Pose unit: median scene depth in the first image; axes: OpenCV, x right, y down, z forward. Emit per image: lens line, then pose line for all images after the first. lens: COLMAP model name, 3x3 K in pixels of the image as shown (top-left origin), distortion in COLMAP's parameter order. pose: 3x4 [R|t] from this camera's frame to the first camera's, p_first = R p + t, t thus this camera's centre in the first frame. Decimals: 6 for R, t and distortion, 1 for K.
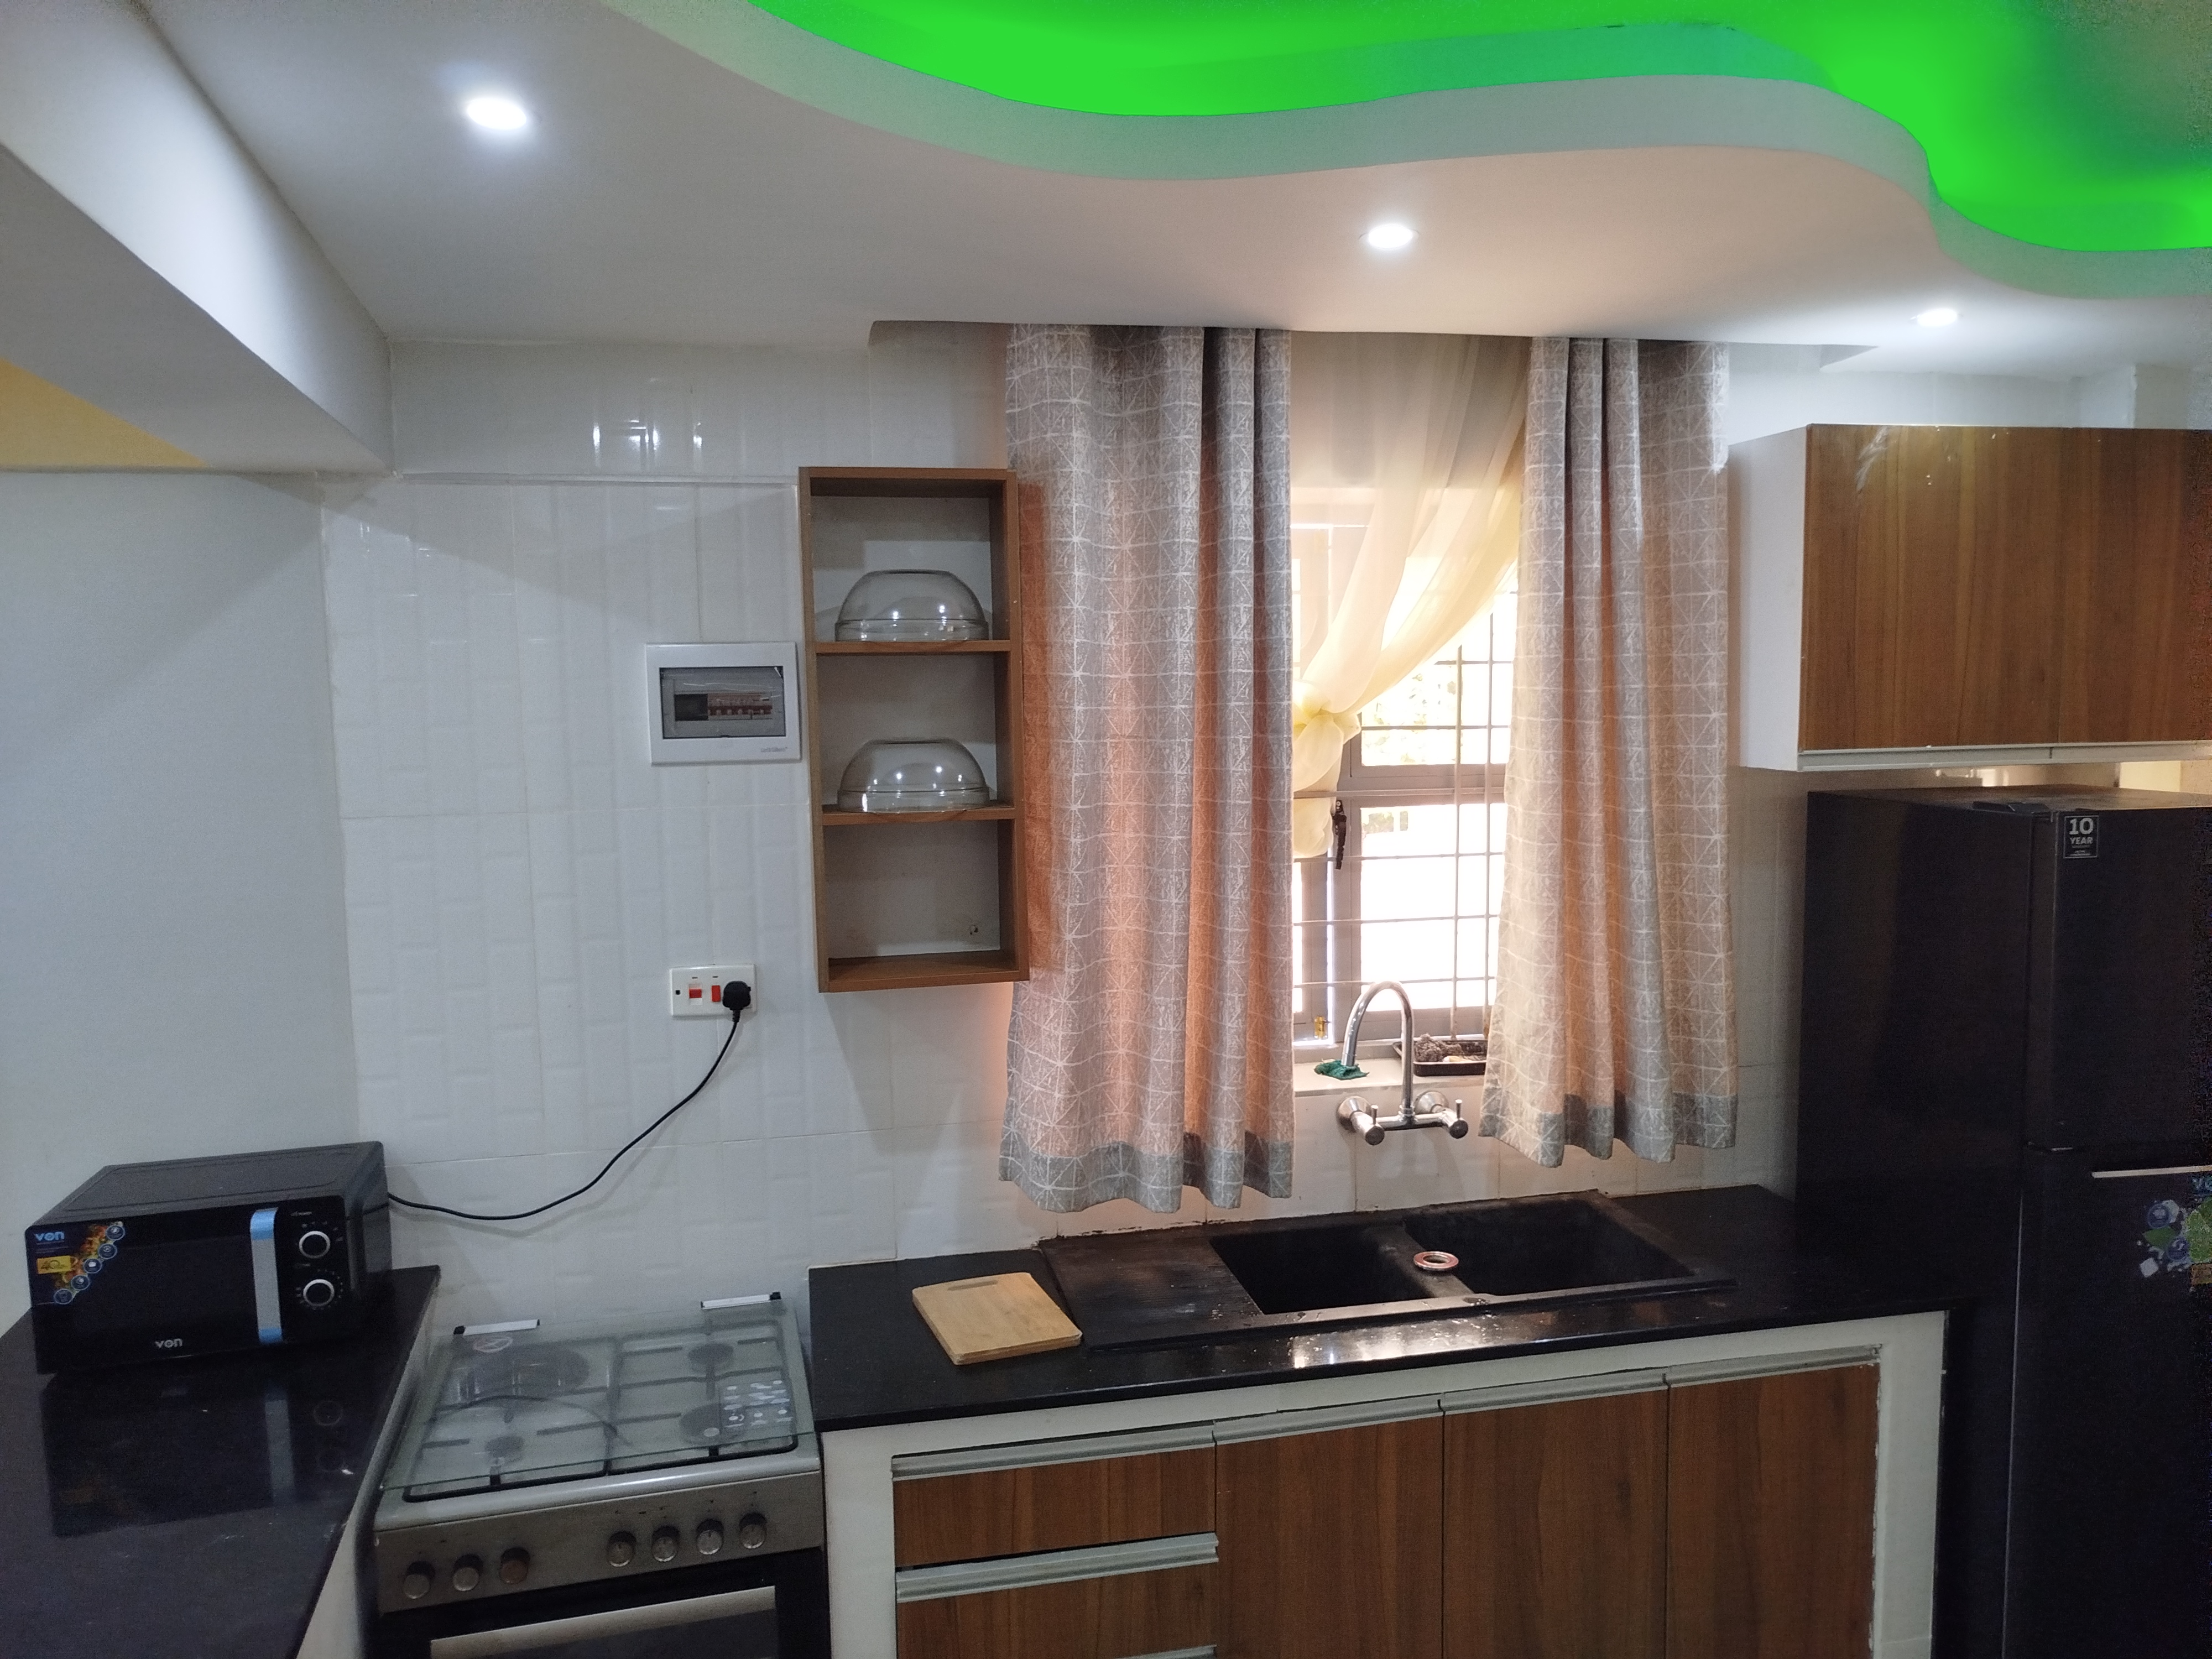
lens RADIAL K [[1571.8, 0, 1109.8], [0, 1571.8, 840.4], [0, 0, 1]] dist [0.000165, 0.007296]
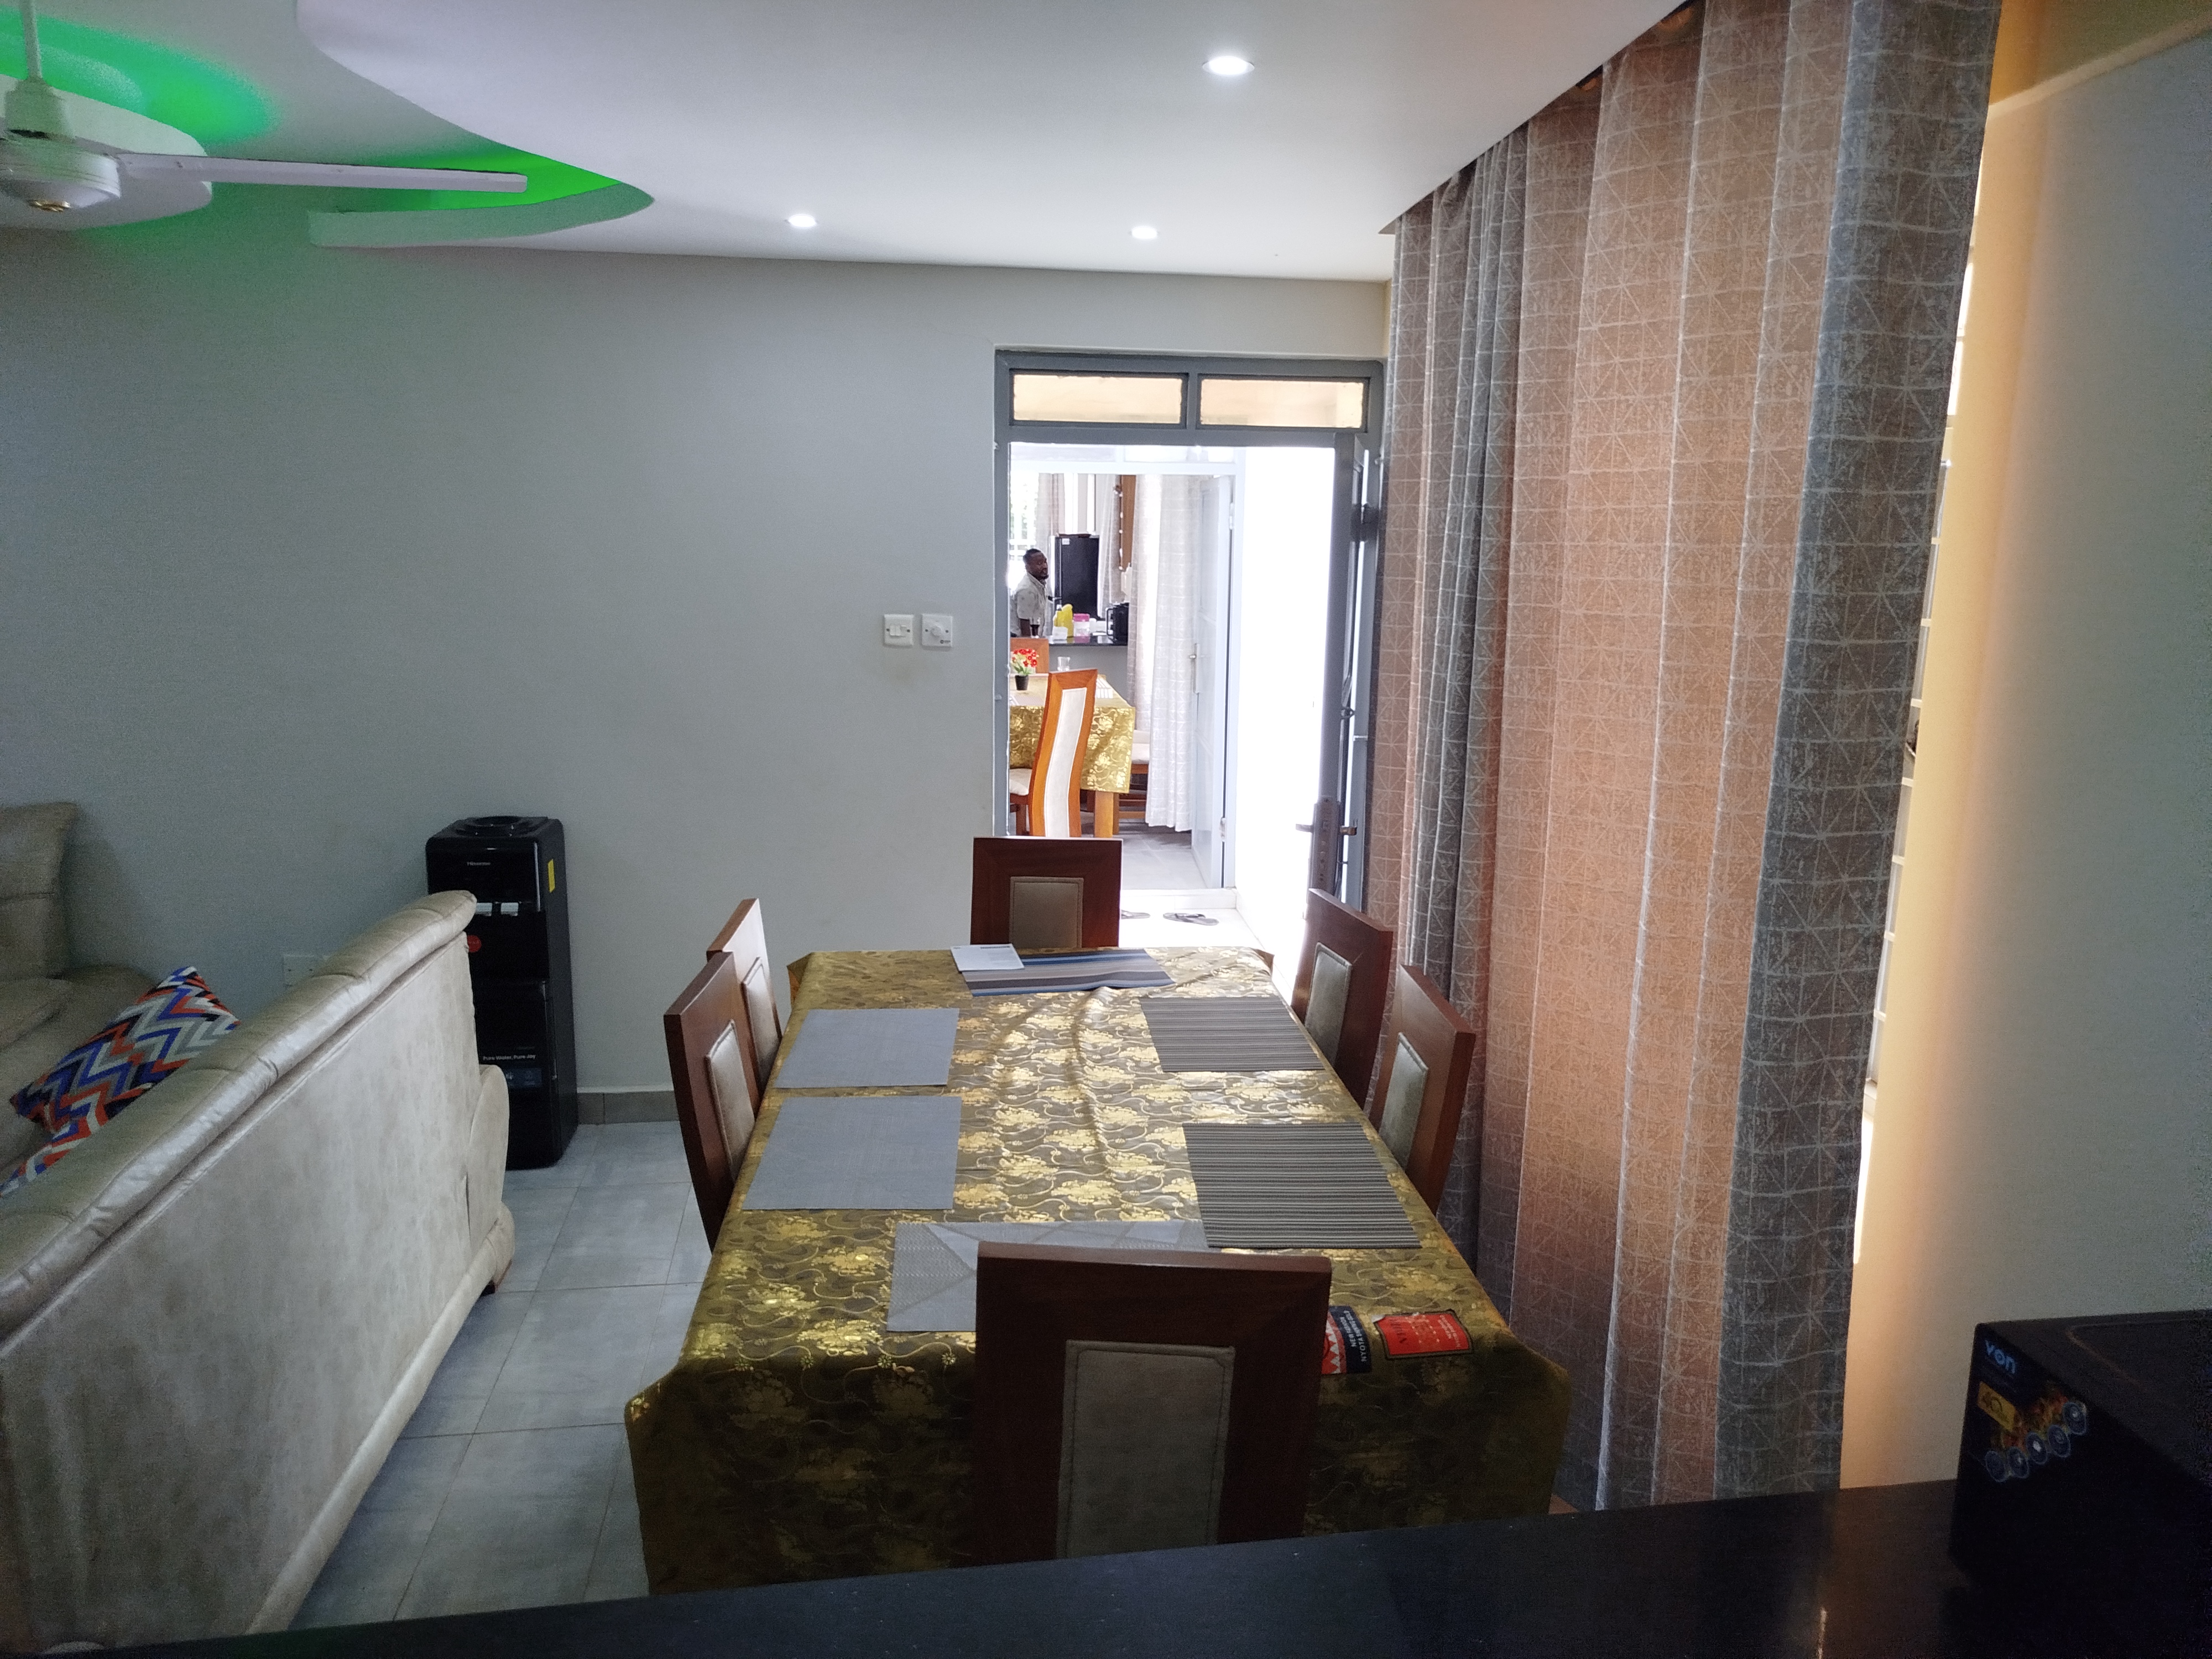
lens RADIAL K [[1575.7, 0, 1113.1], [0, 1575.7, 837.5], [0, 0, 1]] dist [-0.002625, 0.010229]
pose [[-0.123354, 0.210987, -0.969674, -0.107846], [-0.106017, 0.968743, 0.224271, -0.016938], [0.986683, 0.130467, -0.097130, 0.602488]]
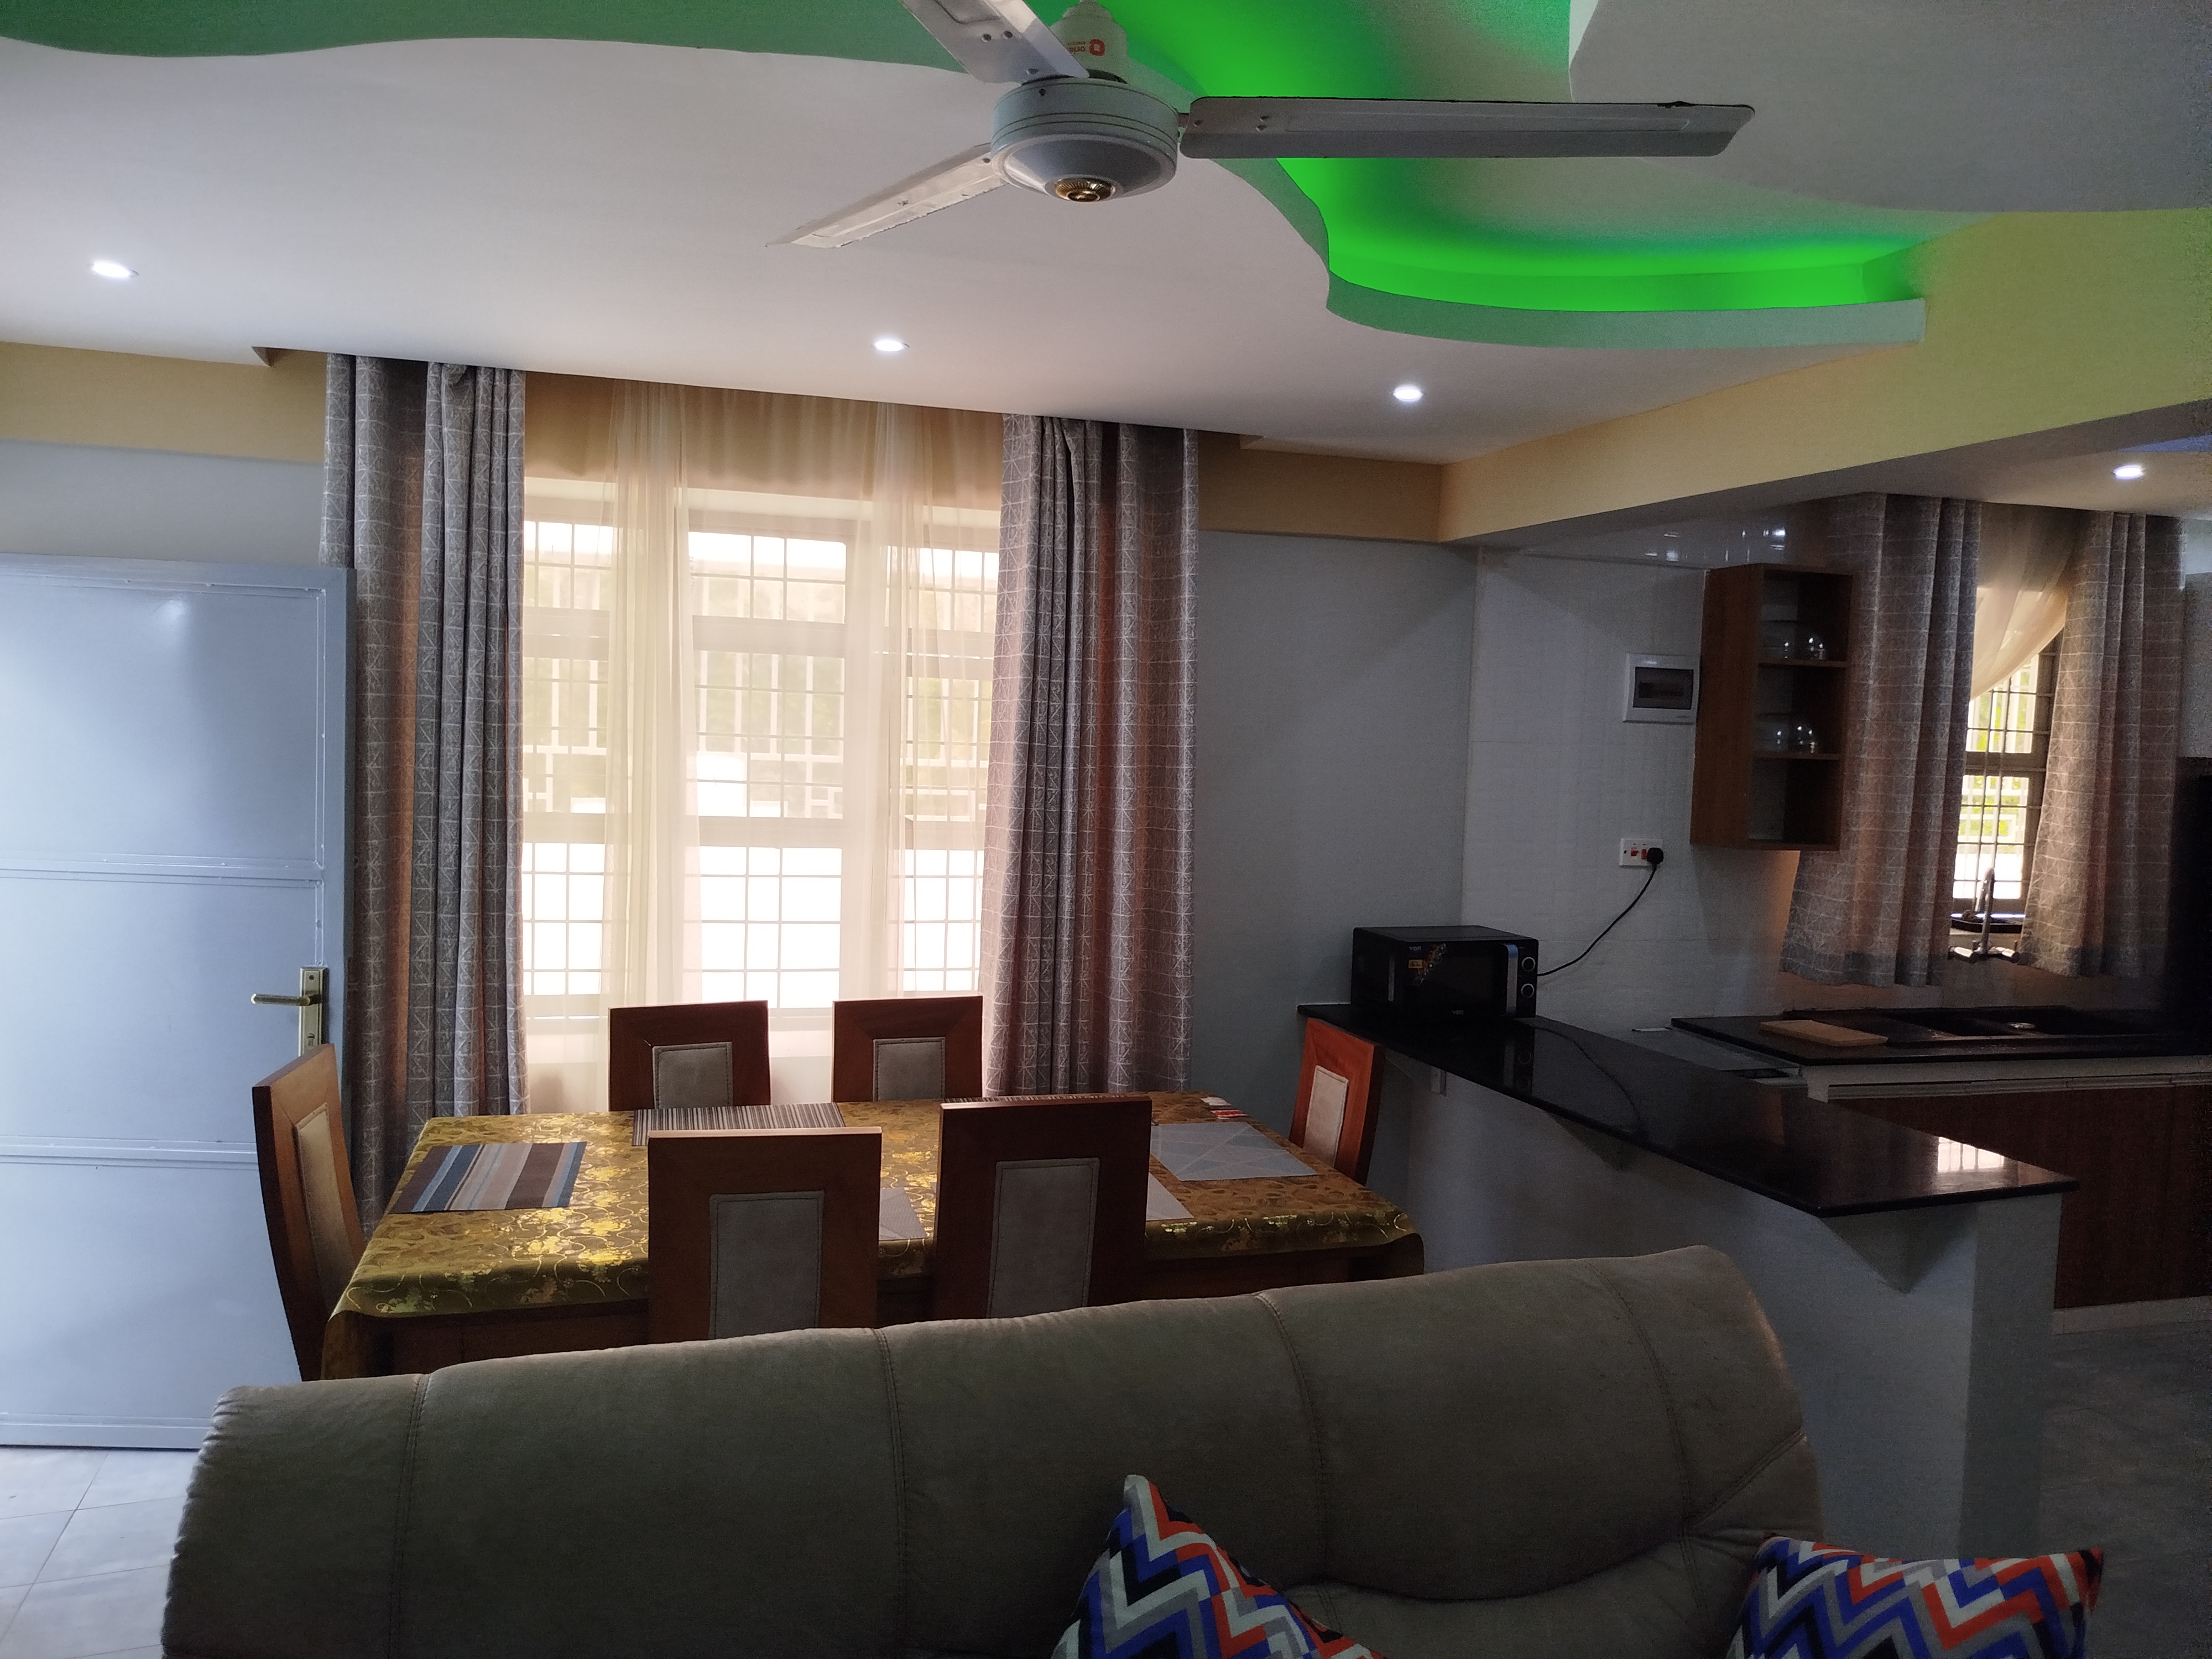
lens RADIAL K [[1576.5, 0, 1117.4], [0, 1576.5, 845.4], [0, 0, 1]] dist [-0.008355, 0.022839]
pose [[0.995521, 0.045315, 0.082976, -0.995992], [-0.043076, 0.998663, -0.028582, 0.165304], [-0.084160, 0.024879, 0.996142, -0.709138]]
